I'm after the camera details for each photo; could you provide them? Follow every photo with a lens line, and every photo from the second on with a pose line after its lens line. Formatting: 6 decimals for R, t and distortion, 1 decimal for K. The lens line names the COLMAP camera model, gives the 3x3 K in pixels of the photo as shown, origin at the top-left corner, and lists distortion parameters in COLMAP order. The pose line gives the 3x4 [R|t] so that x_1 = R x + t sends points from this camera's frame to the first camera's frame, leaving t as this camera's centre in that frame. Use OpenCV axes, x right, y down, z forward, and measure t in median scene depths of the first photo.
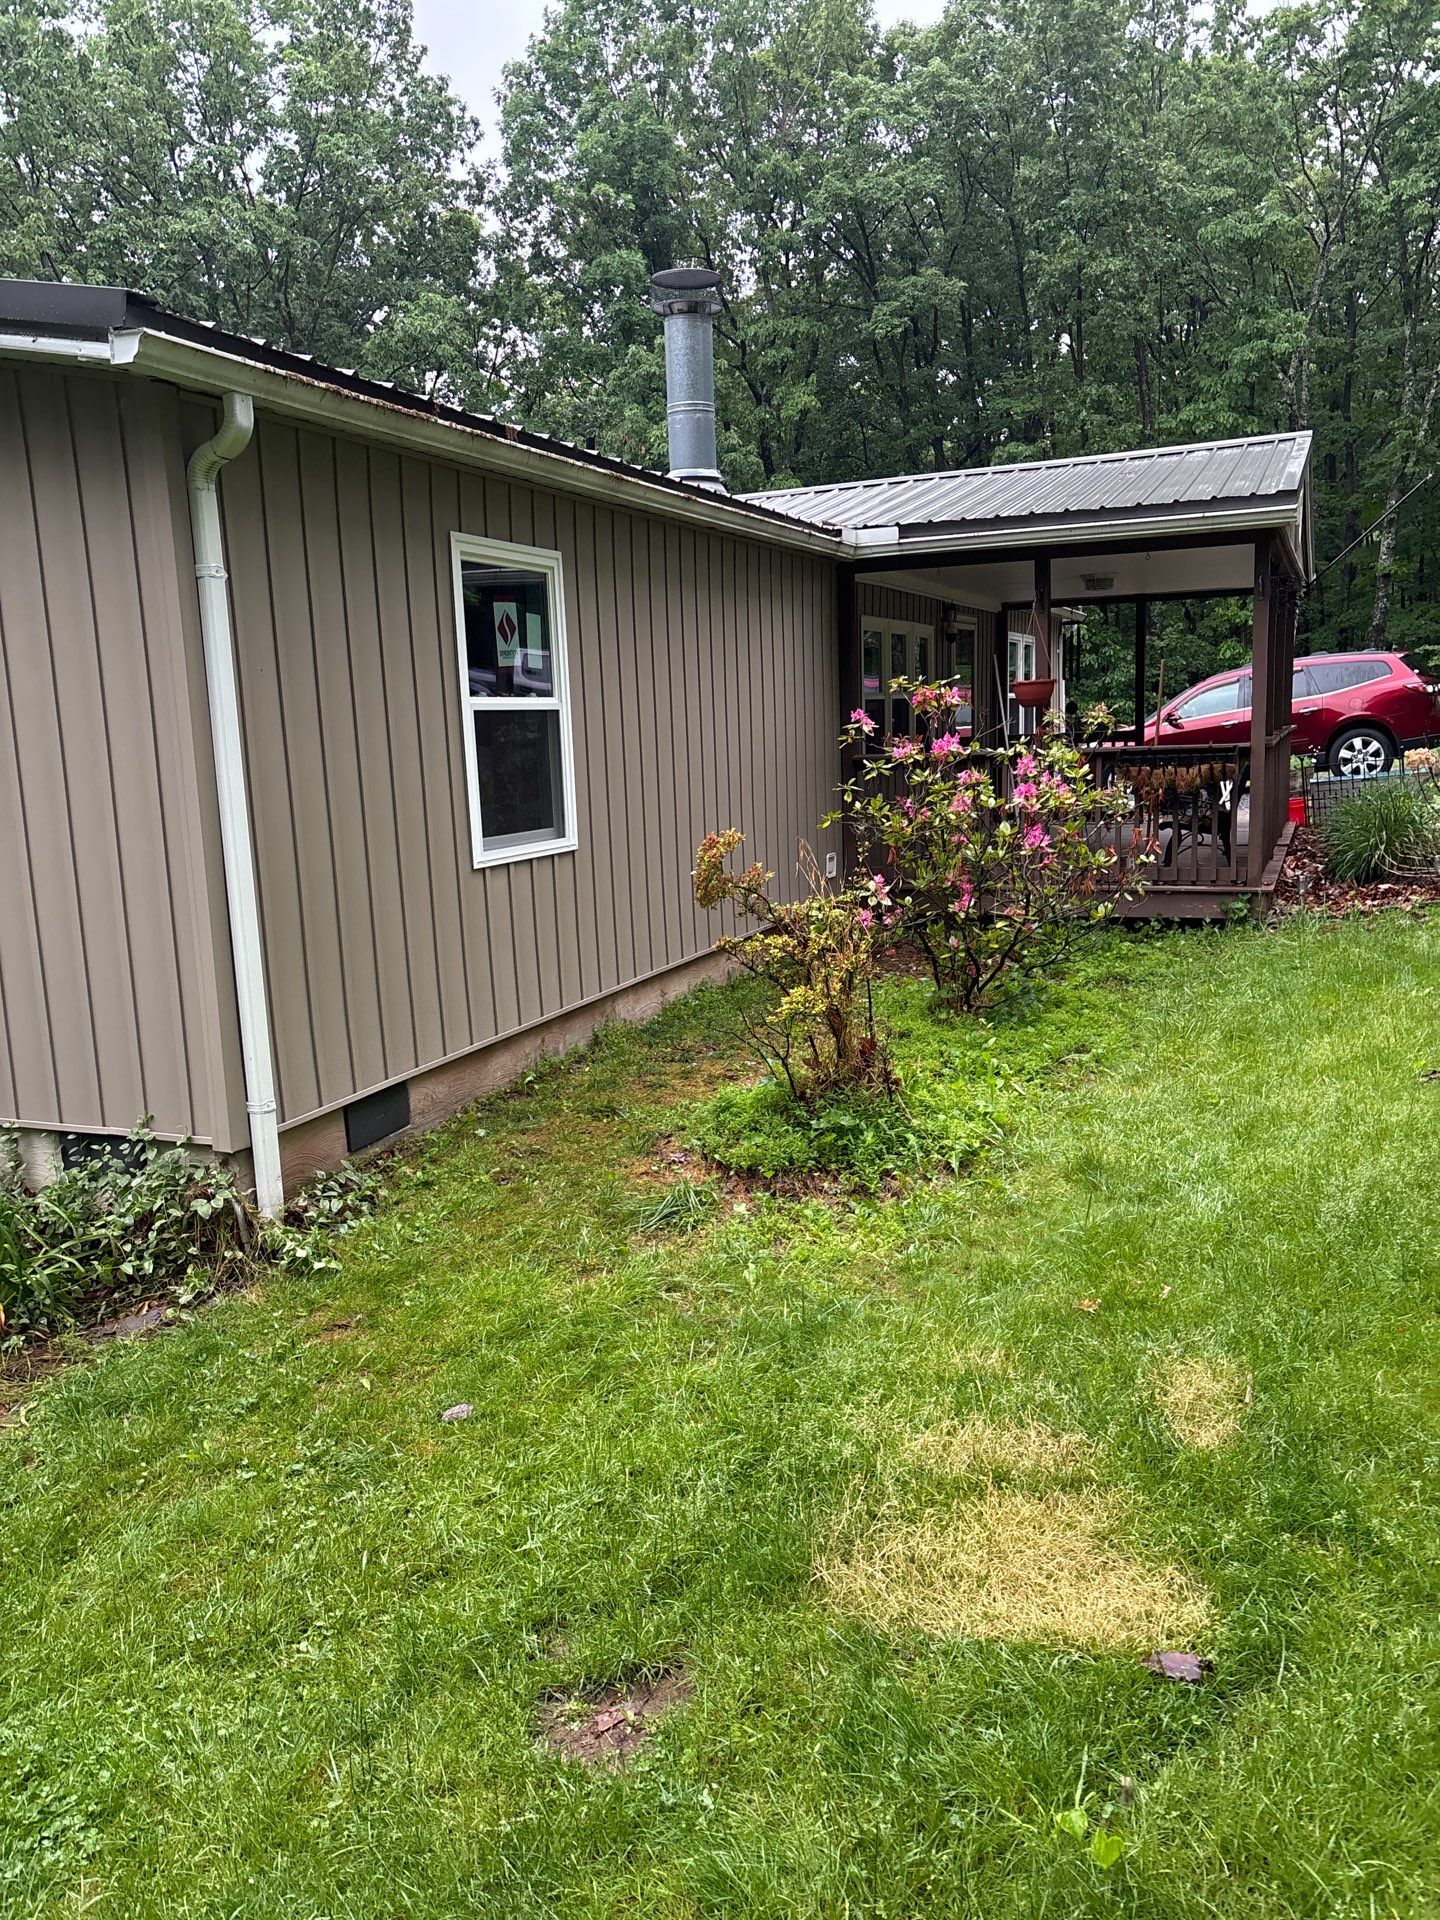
lens RADIAL K [[1474.1, 0, 724.1], [0, 1474.1, 969.5], [0, 0, 1]] dist [0.057058, -0.037713]
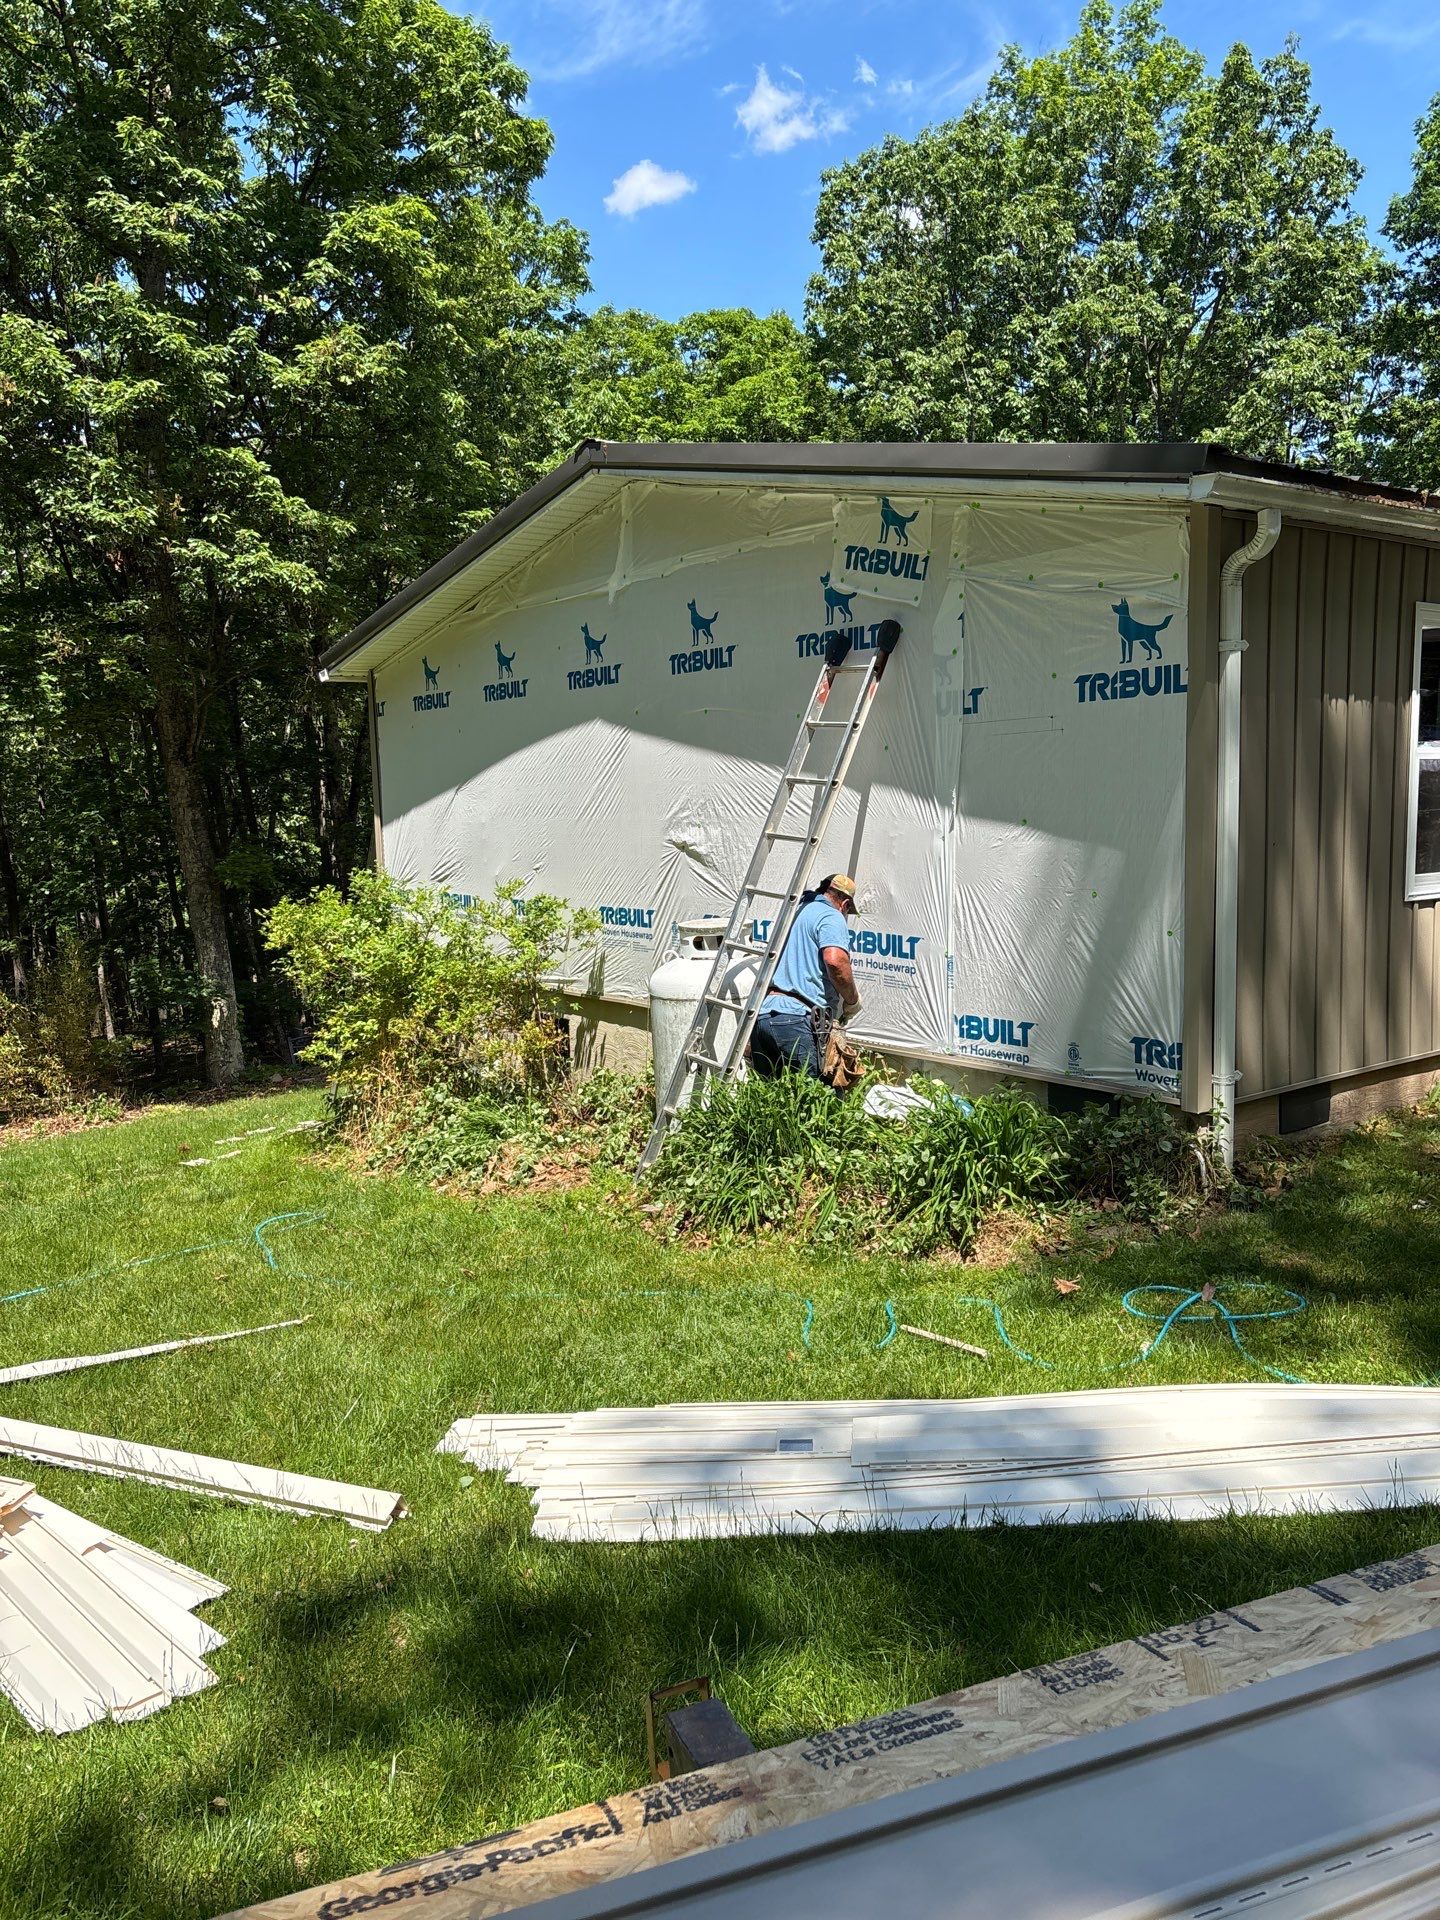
lens RADIAL K [[1474.1, 0, 724.1], [0, 1474.1, 969.5], [0, 0, 1]] dist [0.057058, -0.037713]
pose [[0.874828, 0.083794, -0.477132, -0.092950], [-0.097072, 0.995272, -0.003192, 0.044310], [0.474609, 0.049108, 0.878826, -0.284697]]
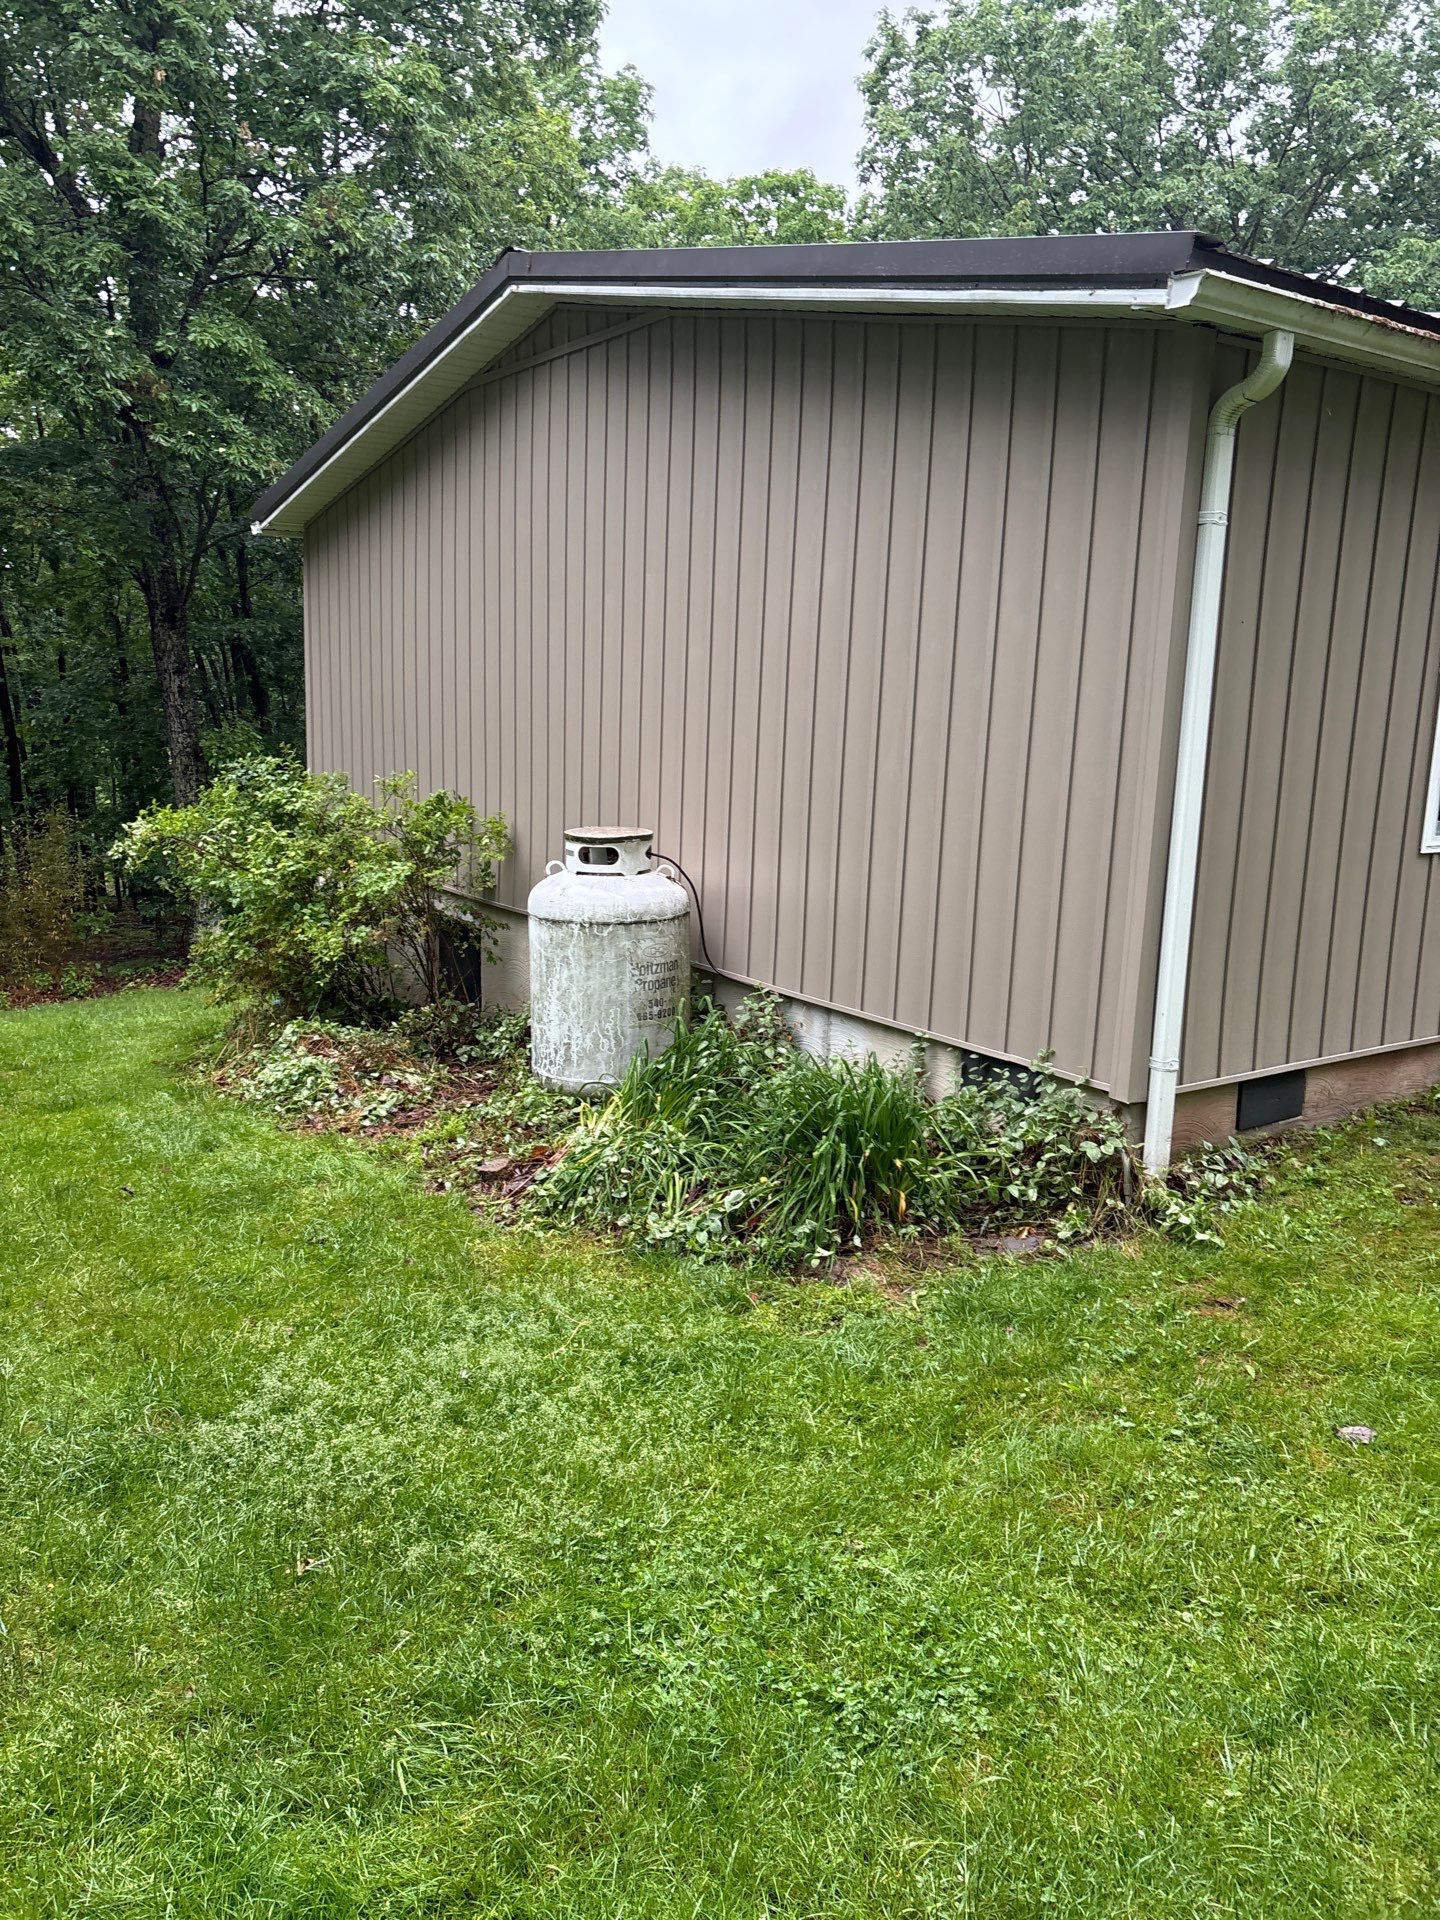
lens RADIAL K [[1474.1, 0, 724.1], [0, 1474.1, 969.5], [0, 0, 1]] dist [0.057058, -0.037713]
pose [[0.848050, 0.165868, -0.503288, -0.073895], [-0.158454, 0.985670, 0.057847, 0.019484], [0.505671, 0.030691, 0.862180, 0.000432]]
